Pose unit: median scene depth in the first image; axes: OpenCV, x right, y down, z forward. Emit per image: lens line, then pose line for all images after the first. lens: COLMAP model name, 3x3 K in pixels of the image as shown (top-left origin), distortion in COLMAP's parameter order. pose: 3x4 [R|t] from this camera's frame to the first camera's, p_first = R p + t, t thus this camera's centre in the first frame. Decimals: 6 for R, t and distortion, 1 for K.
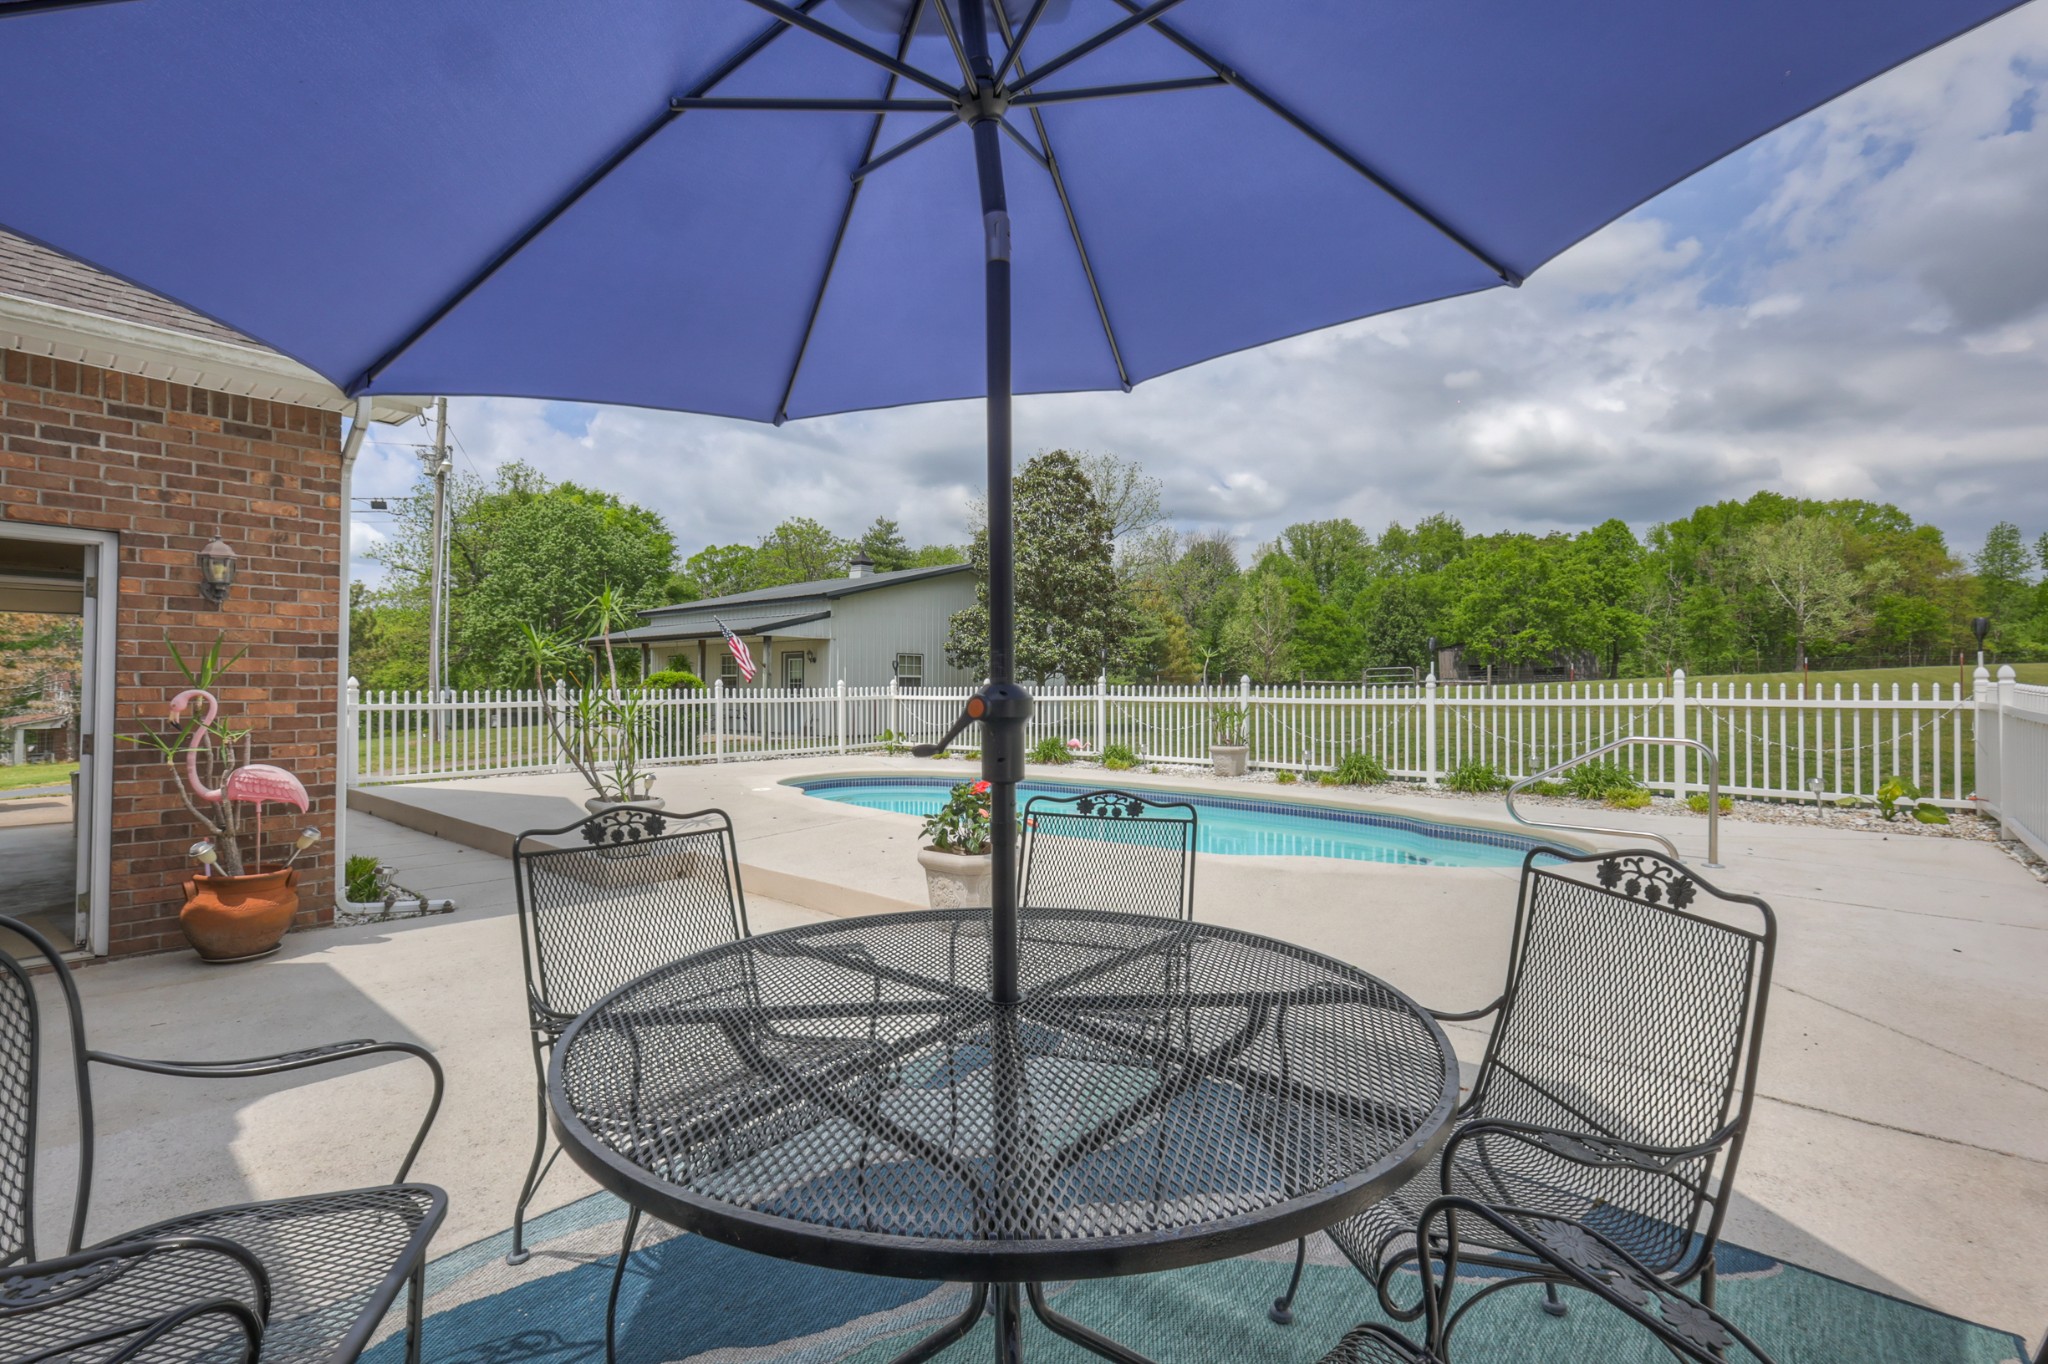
lens RADIAL K [[902.7, 0, 1003.5], [0, 902.7, 685.6], [0, 0, 1]] dist [0.011378, -0.001341]
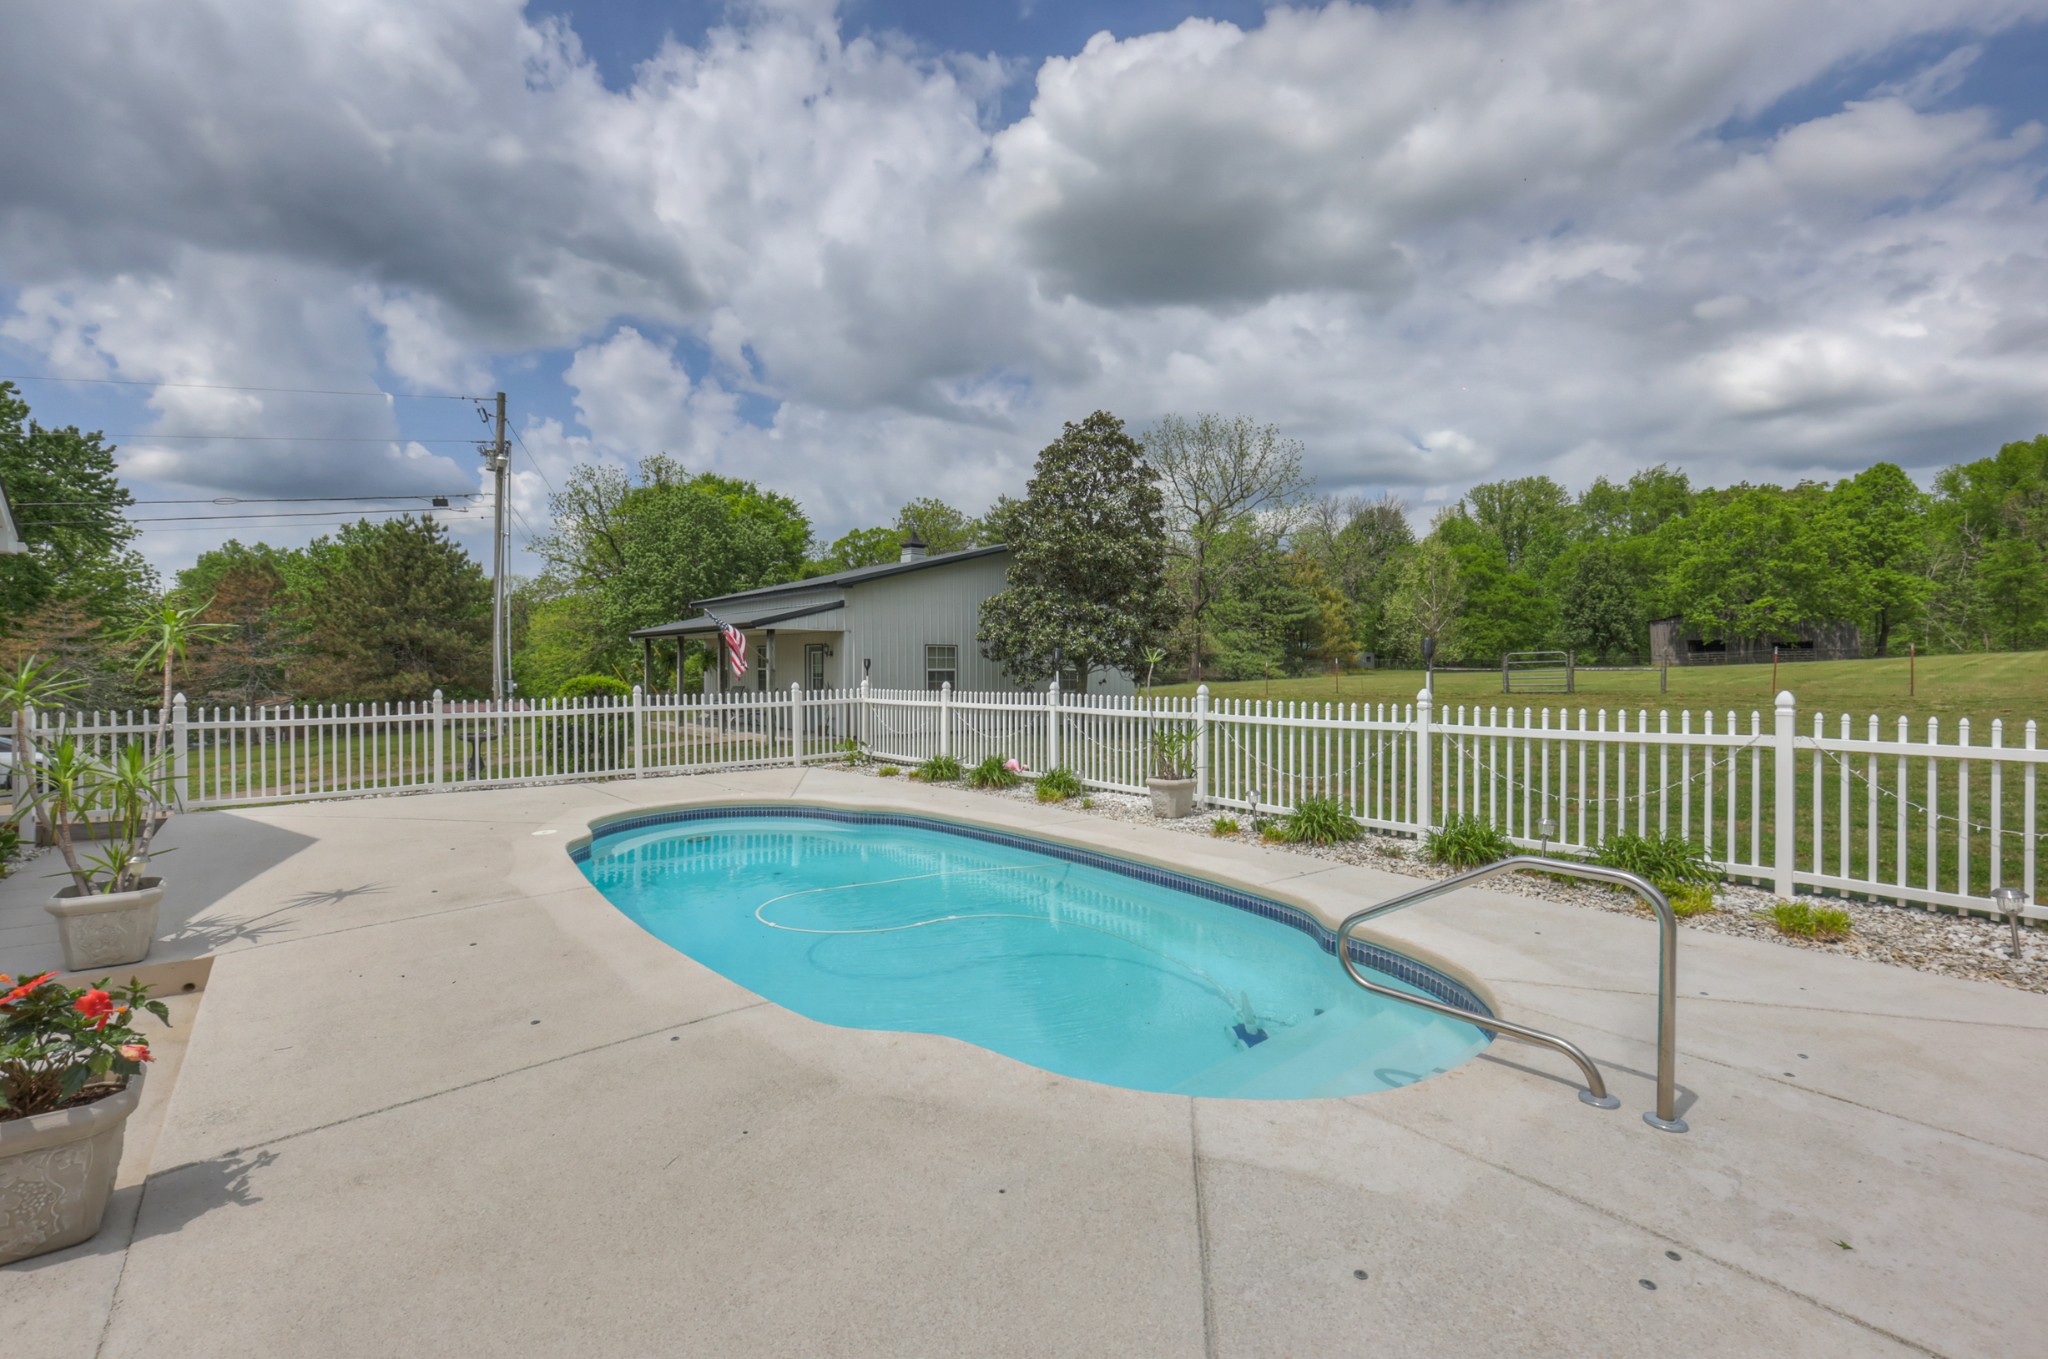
lens RADIAL K [[902.7, 0, 1025.7], [0, 902.7, 682.2], [0, 0, 1]] dist [0.011378, -0.001341]
pose [[0.984753, -0.001847, -0.173947, 0.044771], [0.005746, 0.999743, 0.021916, -0.005560], [0.173862, -0.022582, 0.984511, 0.038080]]
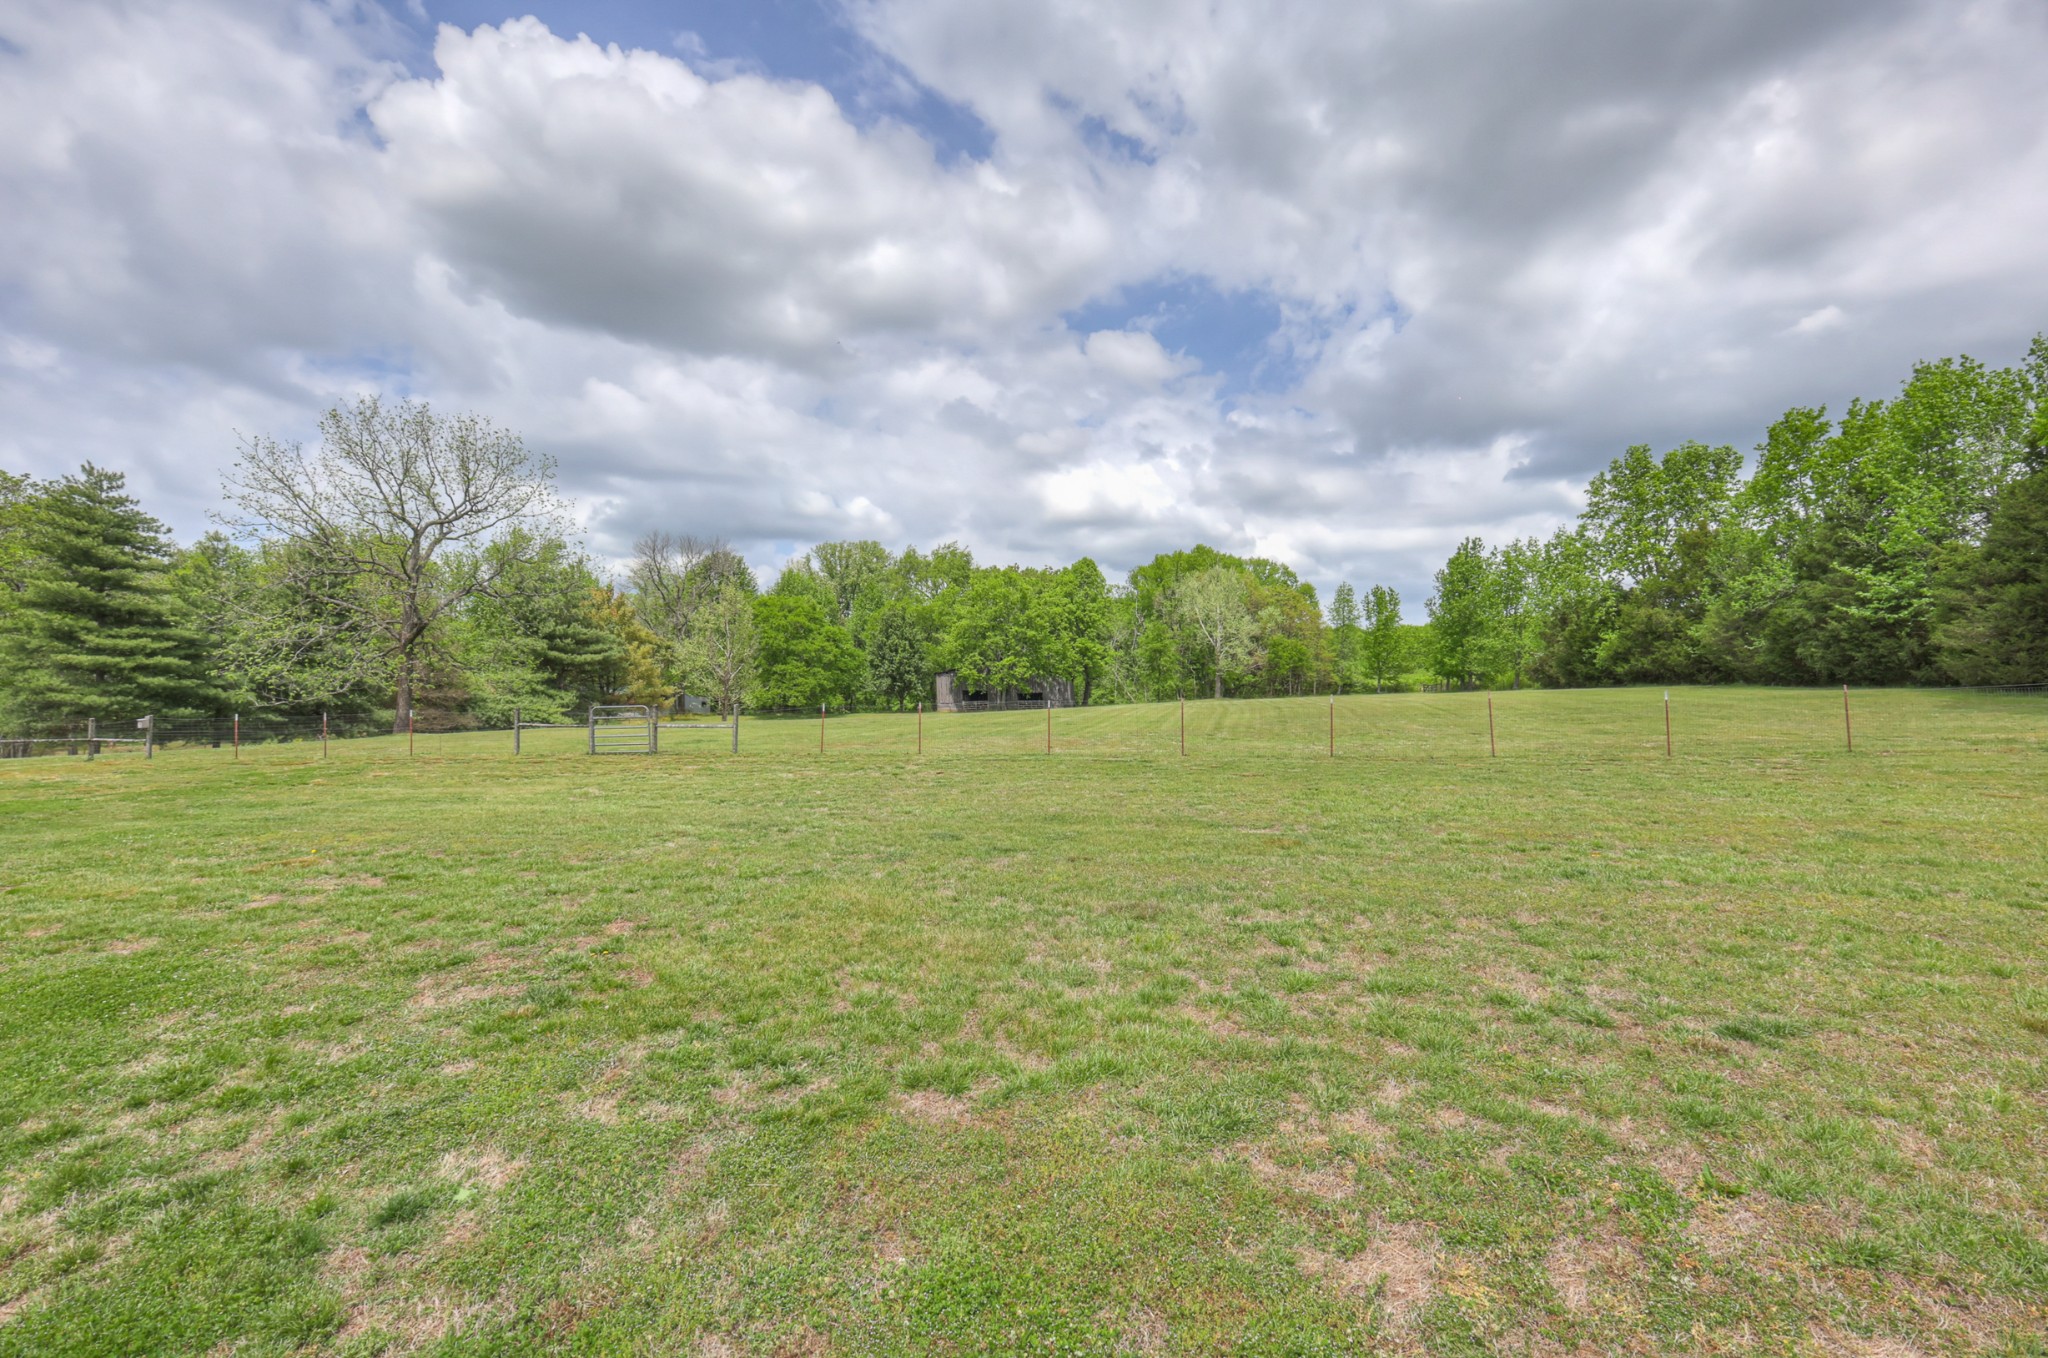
lens RADIAL K [[832.2, 0, 1029.4], [0, 832.2, 700.1], [0, 0, 1]] dist [0.010169, -0.000112]
pose [[0.907485, 0.003104, 0.420073, 0.205814], [-0.003570, 0.999994, 0.000322, -0.013389], [-0.420069, -0.001792, 0.907490, 0.130105]]
